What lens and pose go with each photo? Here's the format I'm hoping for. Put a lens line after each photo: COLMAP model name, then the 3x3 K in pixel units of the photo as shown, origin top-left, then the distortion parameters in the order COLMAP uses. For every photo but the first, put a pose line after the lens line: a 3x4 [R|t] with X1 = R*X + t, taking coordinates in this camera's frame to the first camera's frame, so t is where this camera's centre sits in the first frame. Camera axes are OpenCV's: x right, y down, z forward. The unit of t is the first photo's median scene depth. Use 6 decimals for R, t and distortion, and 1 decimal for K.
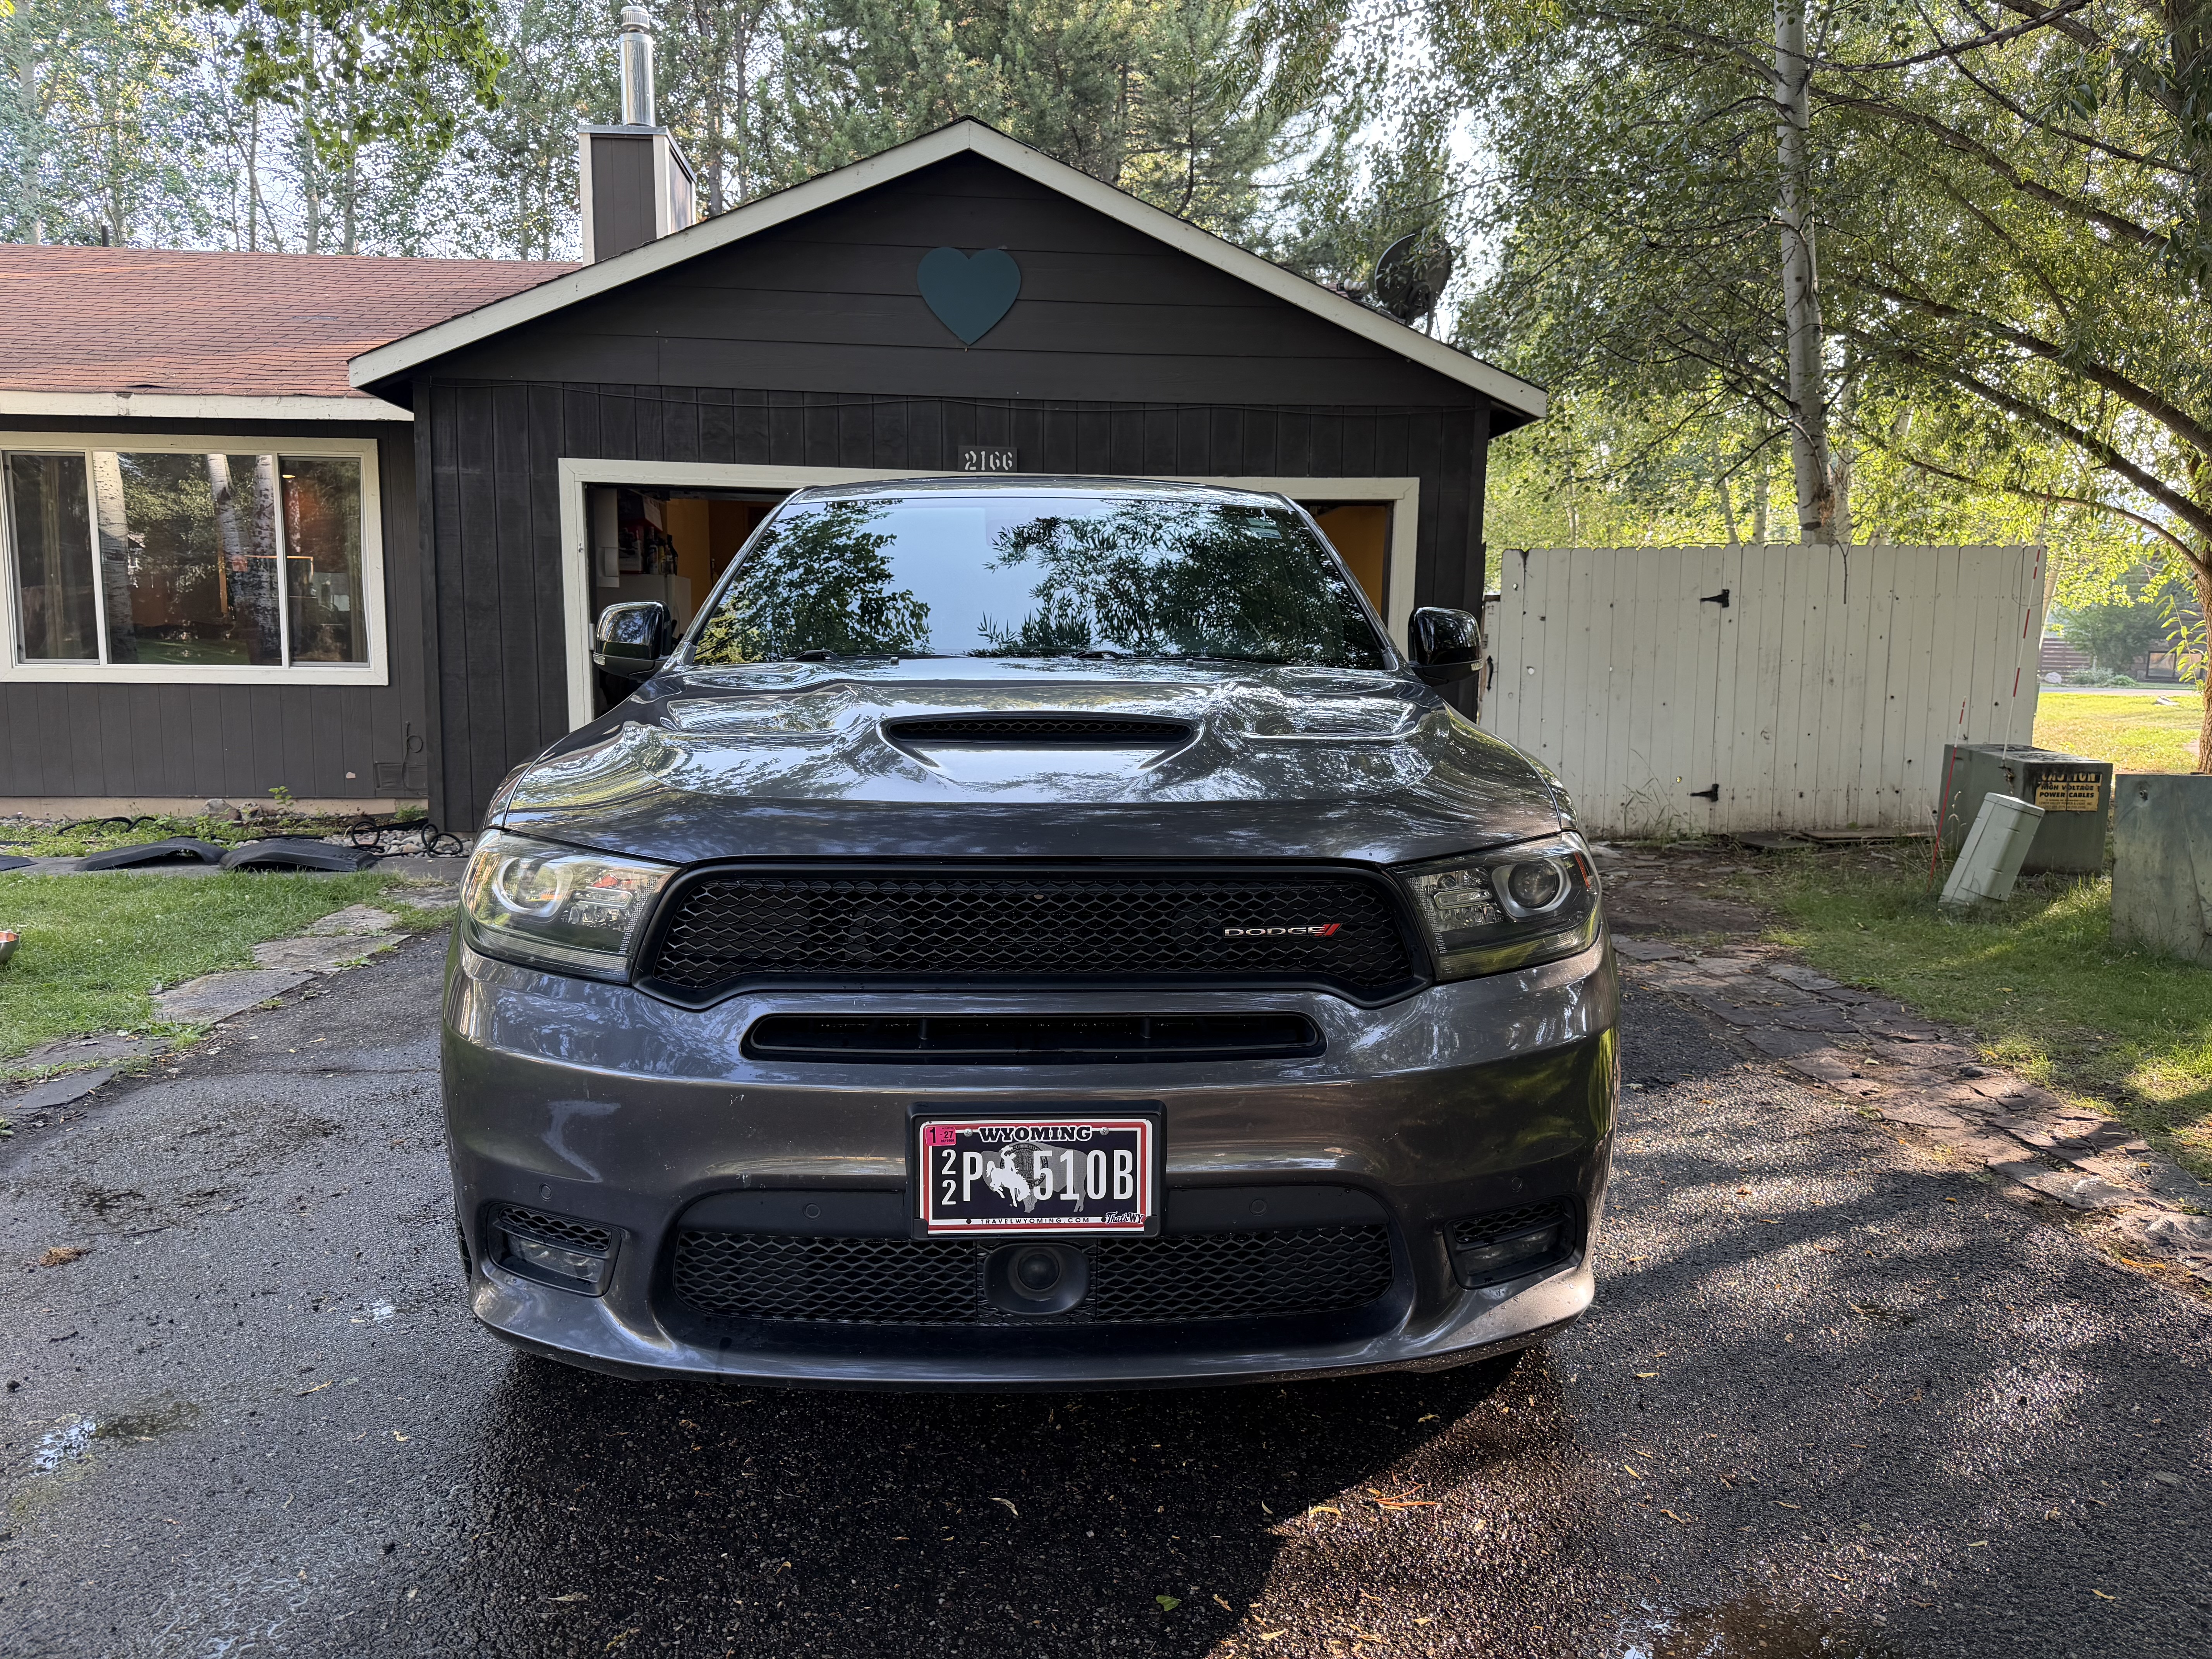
lens RADIAL K [[1571.3, 0, 1115.4], [0, 1571.3, 827.9], [0, 0, 1]] dist [0.022374, -0.036899]
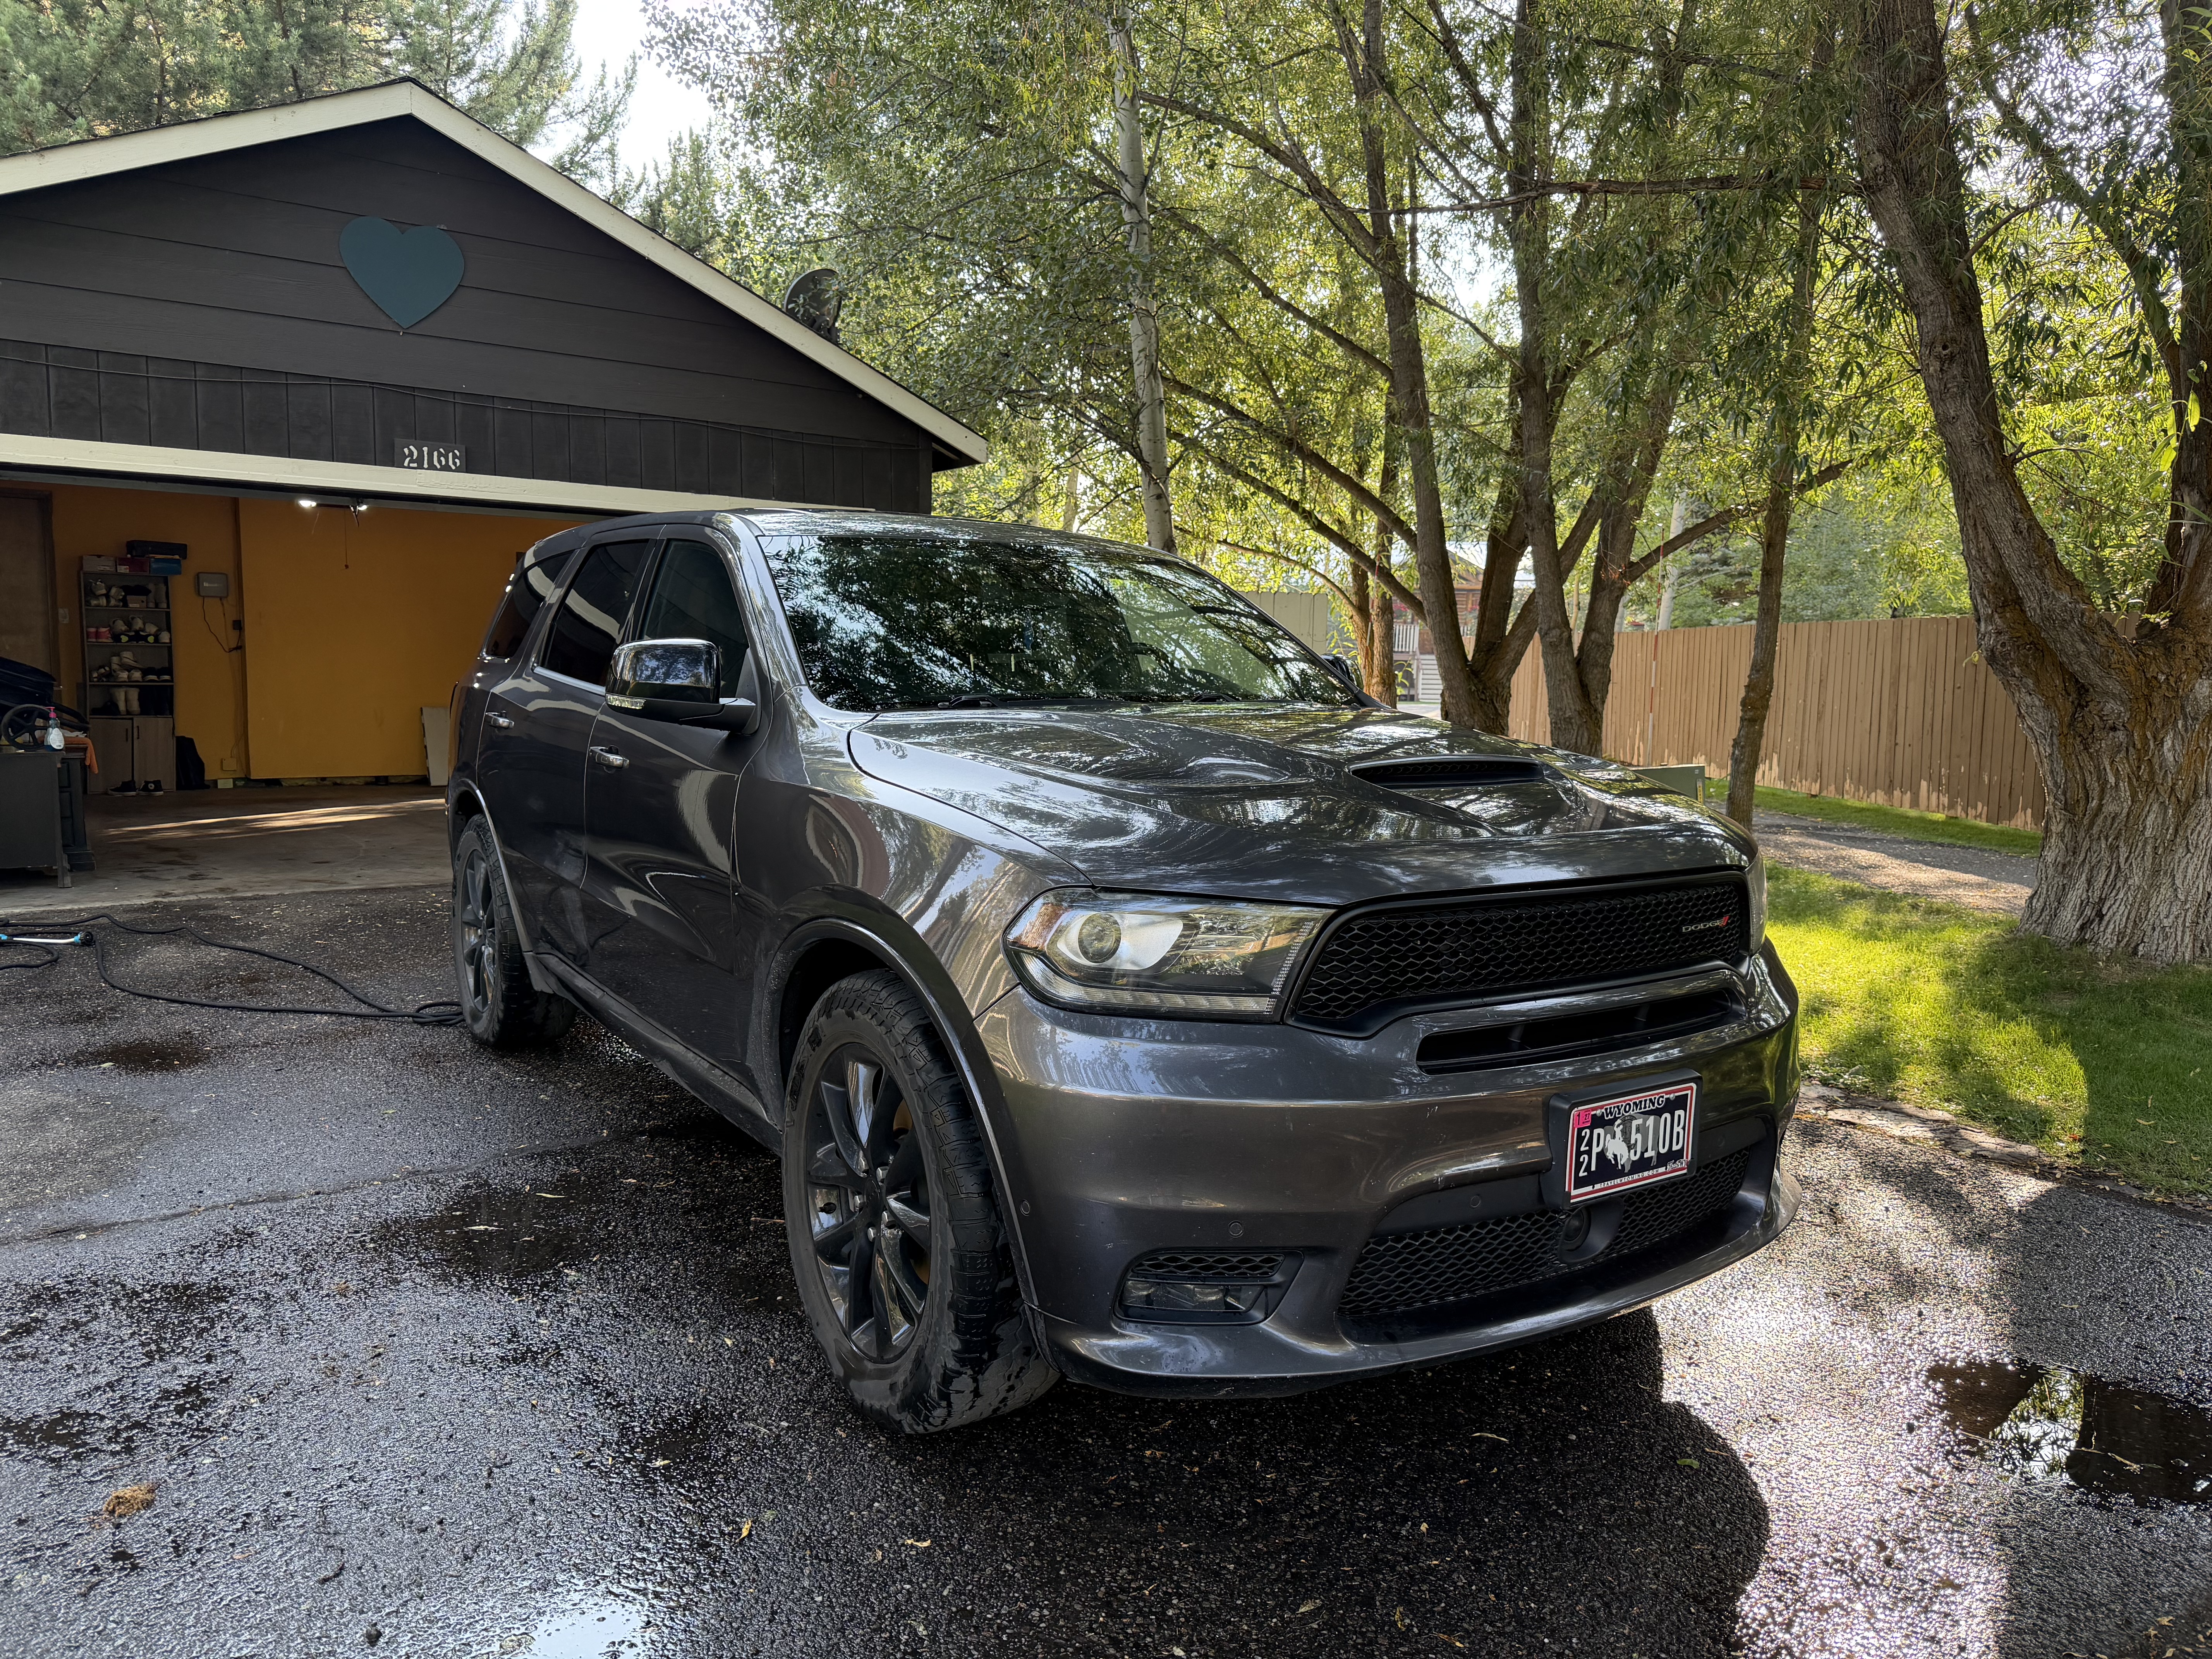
lens RADIAL K [[1571.3, 0, 1120.6], [0, 1571.3, 831.3], [0, 0, 1]] dist [0.022374, -0.036899]
pose [[0.851268, -0.049002, 0.522438, -0.895157], [0.050836, 0.998648, 0.010835, -0.047891], [-0.522263, 0.017335, 0.852608, 0.133731]]
